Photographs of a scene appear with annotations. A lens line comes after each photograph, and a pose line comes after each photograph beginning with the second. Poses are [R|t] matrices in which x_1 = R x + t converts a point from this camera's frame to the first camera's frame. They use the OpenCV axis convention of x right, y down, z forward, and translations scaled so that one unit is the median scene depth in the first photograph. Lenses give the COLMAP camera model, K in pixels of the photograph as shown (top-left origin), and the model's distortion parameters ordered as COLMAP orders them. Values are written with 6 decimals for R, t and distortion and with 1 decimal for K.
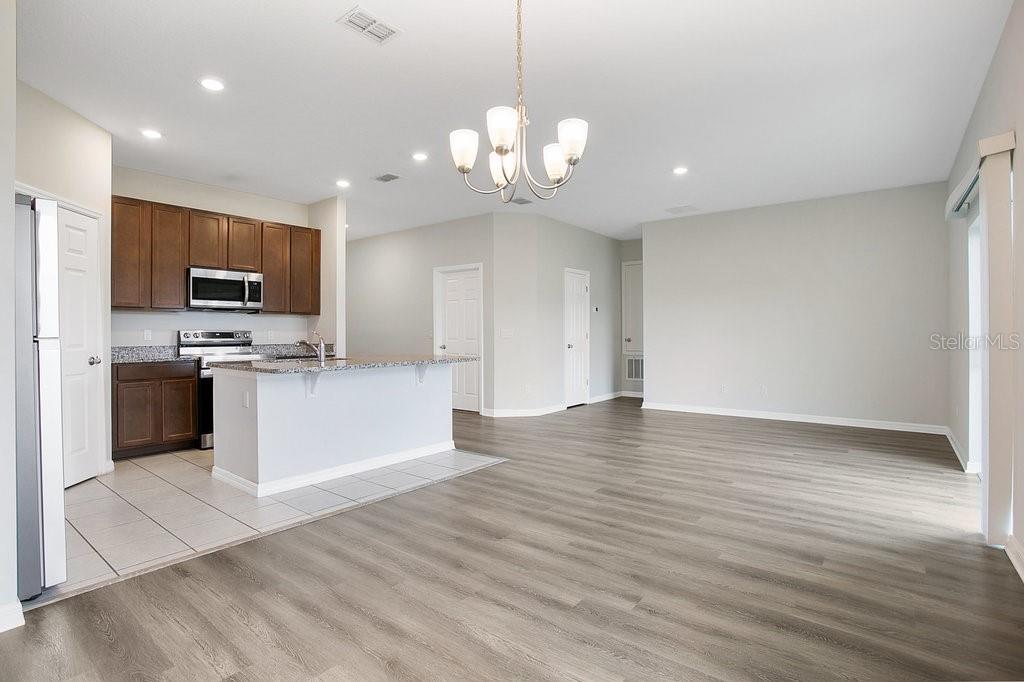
lens RADIAL K [[495.2, 0, 512.0], [0, 495.2, 341.0], [0, 0, 1]] dist [-0.056448, 0.021571]
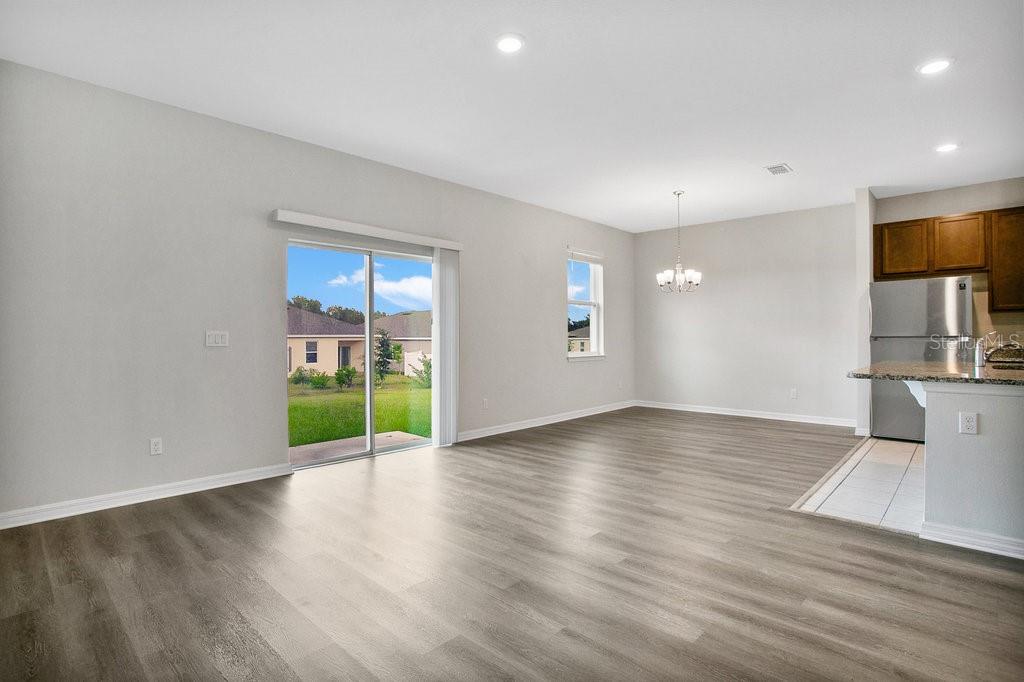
lens RADIAL K [[503.1, 0, 512.0], [0, 503.1, 341.0], [0, 0, 1]] dist [-0.061302, 0.022209]
pose [[-0.996845, 0.005363, 0.079192, 0.313765], [0.007384, 0.999654, 0.025254, -0.026504], [-0.079029, 0.025759, -0.996539, 1.607145]]
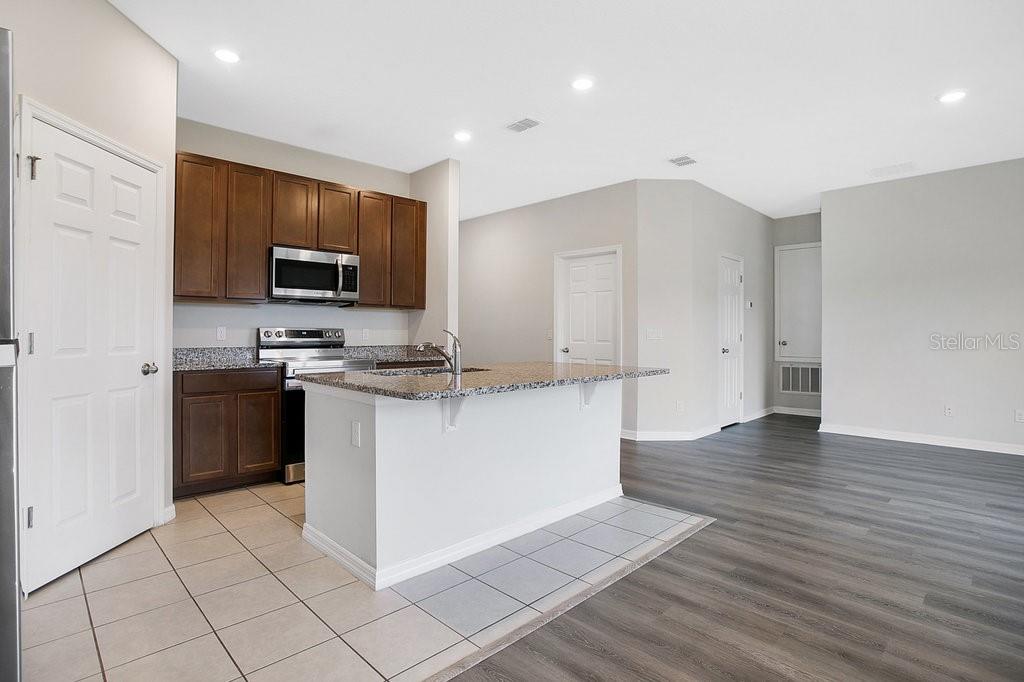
lens RADIAL K [[503.1, 0, 512.0], [0, 503.1, 341.0], [0, 0, 1]] dist [-0.061302, 0.022209]
pose [[0.991966, 0.008297, -0.126235, -0.184847], [-0.008303, 0.999965, 0.000479, -0.004091], [0.126234, 0.000573, 0.992000, 0.263718]]
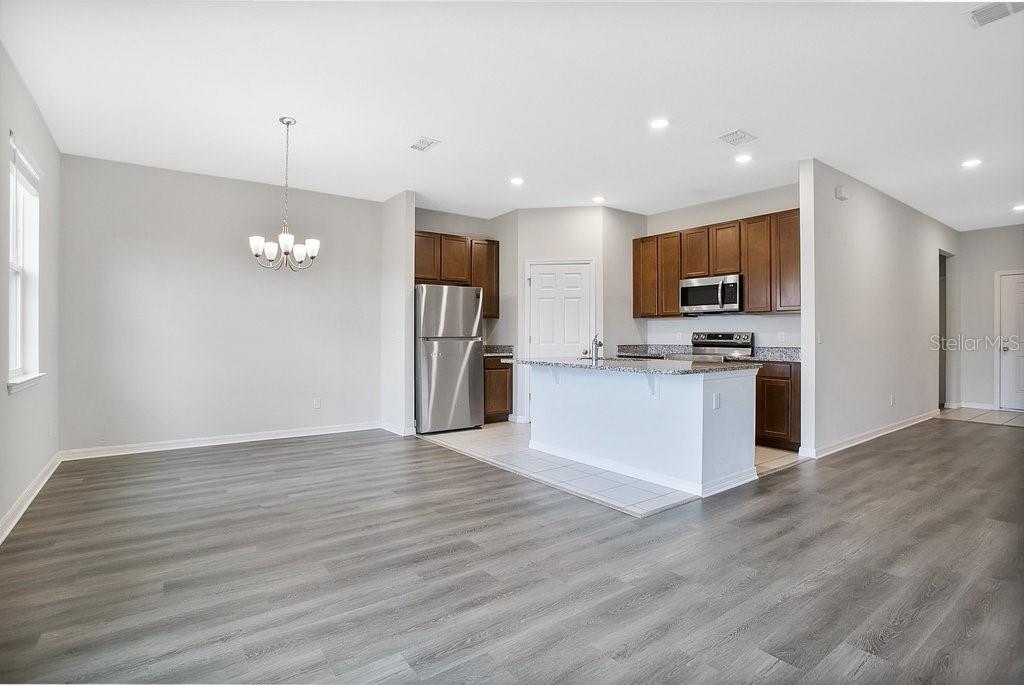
lens RADIAL K [[498.8, 0, 481.7], [0, 498.8, 341.7], [0, 0, 1]] dist [-0.083045, 0.032180]
pose [[-0.305310, 0.012633, -0.952169, 0.654134], [-0.013503, 0.999754, 0.017595, -0.014165], [0.952157, 0.018229, -0.305065, 0.913963]]
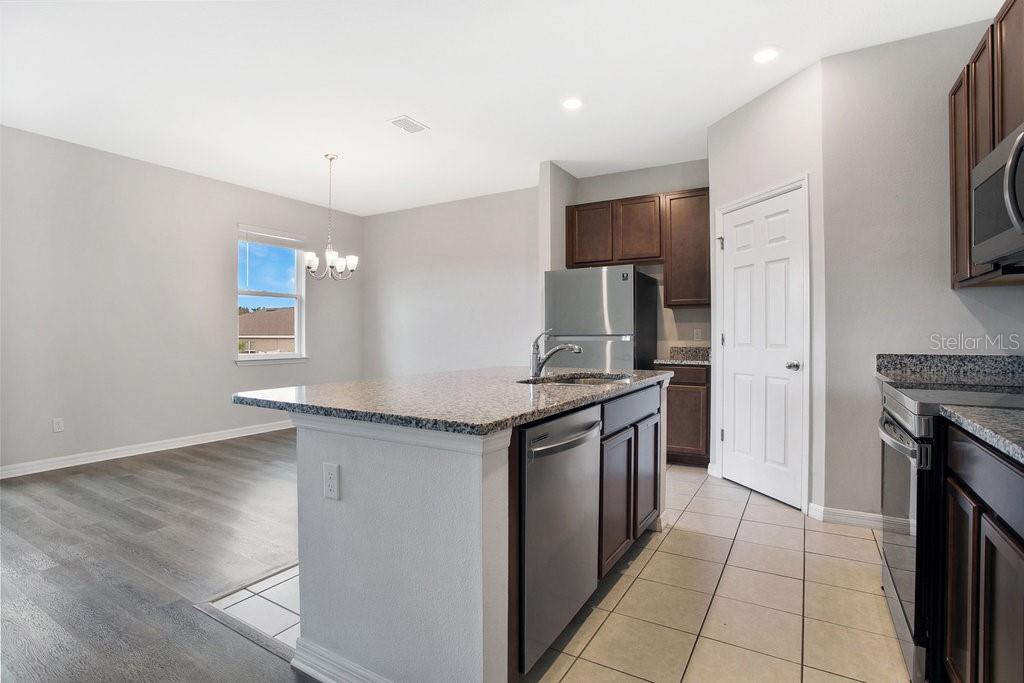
lens RADIAL K [[487.4, 0, 512.0], [0, 487.4, 341.5], [0, 0, 1]] dist [-0.000379, -0.016587]
pose [[-0.991738, 0.006712, -0.128100, -0.223437], [0.002704, 0.999502, 0.031437, -0.020082], [0.128248, 0.030831, -0.991263, 1.367010]]
